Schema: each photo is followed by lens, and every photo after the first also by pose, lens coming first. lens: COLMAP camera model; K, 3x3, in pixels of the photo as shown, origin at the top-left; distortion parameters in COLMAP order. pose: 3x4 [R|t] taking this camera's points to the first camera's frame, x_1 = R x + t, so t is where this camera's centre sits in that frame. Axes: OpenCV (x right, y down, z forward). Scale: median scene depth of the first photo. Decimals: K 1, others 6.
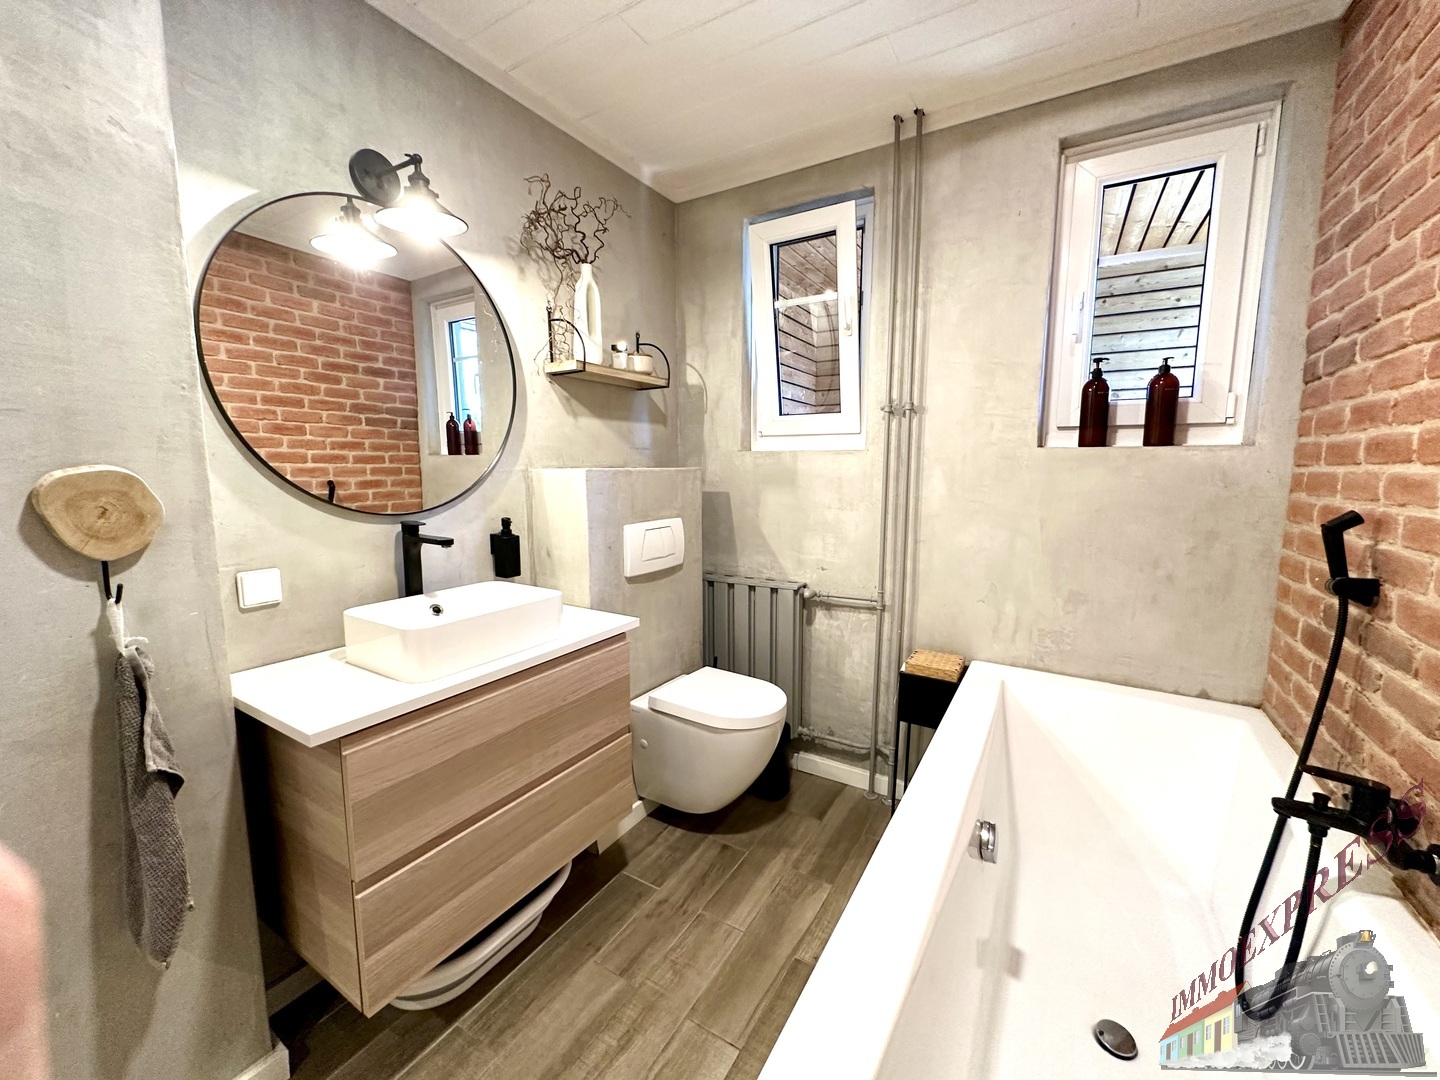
lens RADIAL K [[579.5, 0, 716.6], [0, 579.5, 536.4], [0, 0, 1]] dist [-0.004674, 0.000874]
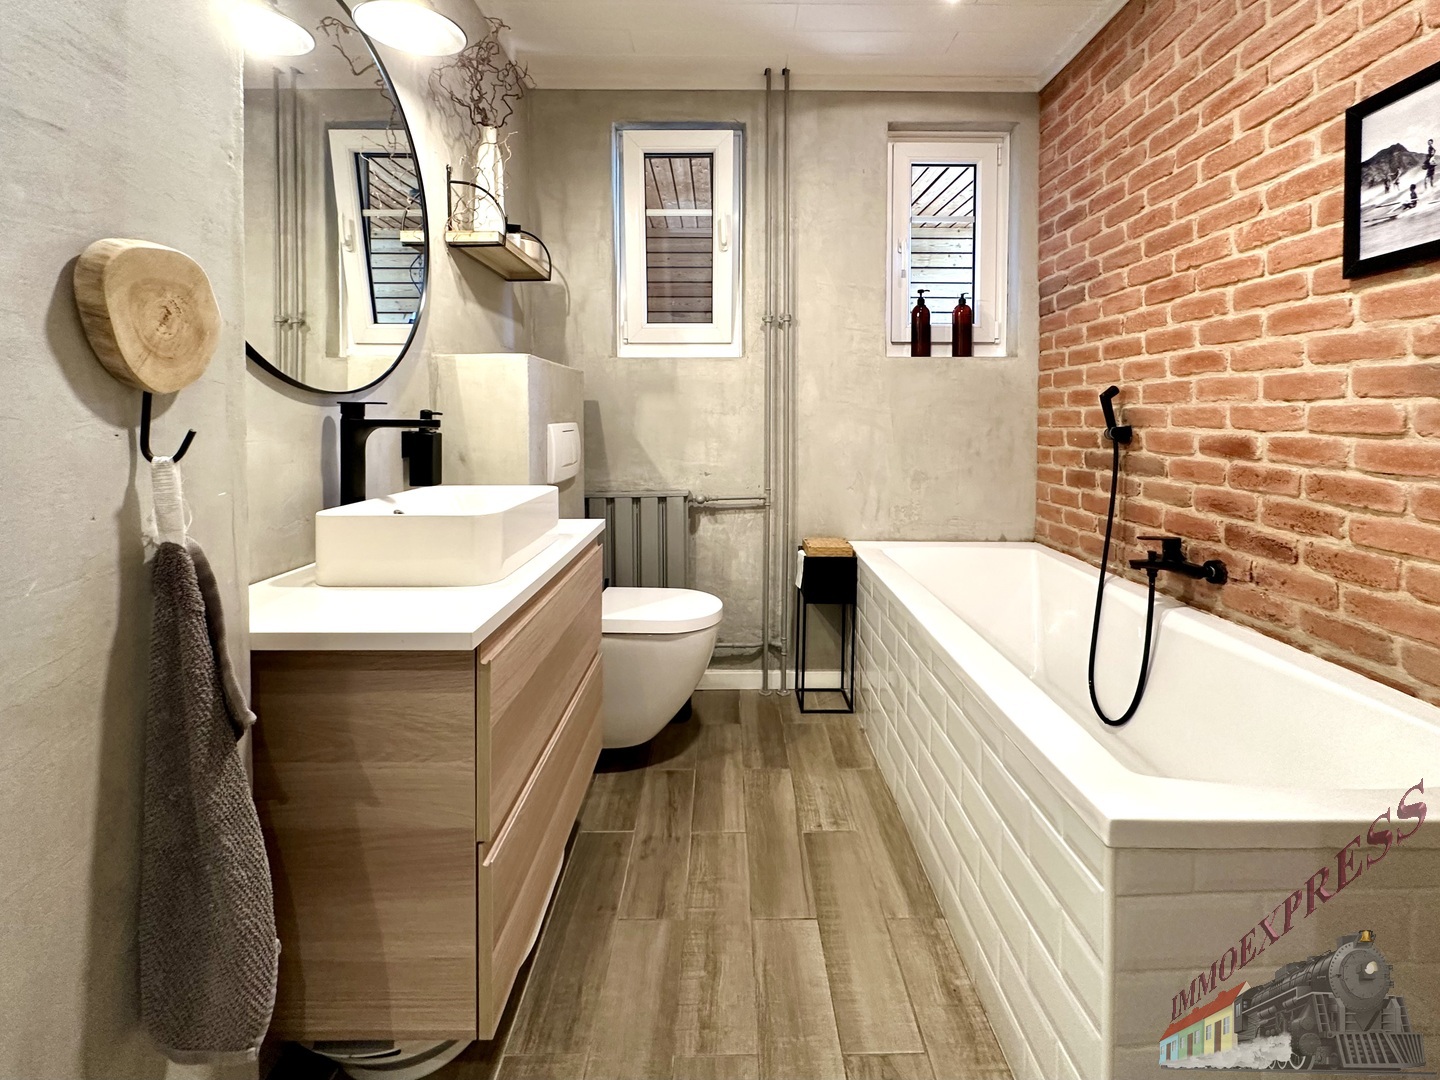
lens RADIAL K [[637.3, 0, 727.7], [0, 637.3, 432.3], [0, 0, 1]] dist [-0.002903, -0.000106]
pose [[0.846064, -0.016140, 0.532838, -0.473002], [0.069156, 0.994418, -0.079687, 0.094820], [-0.528577, 0.104270, 0.842457, 0.050775]]
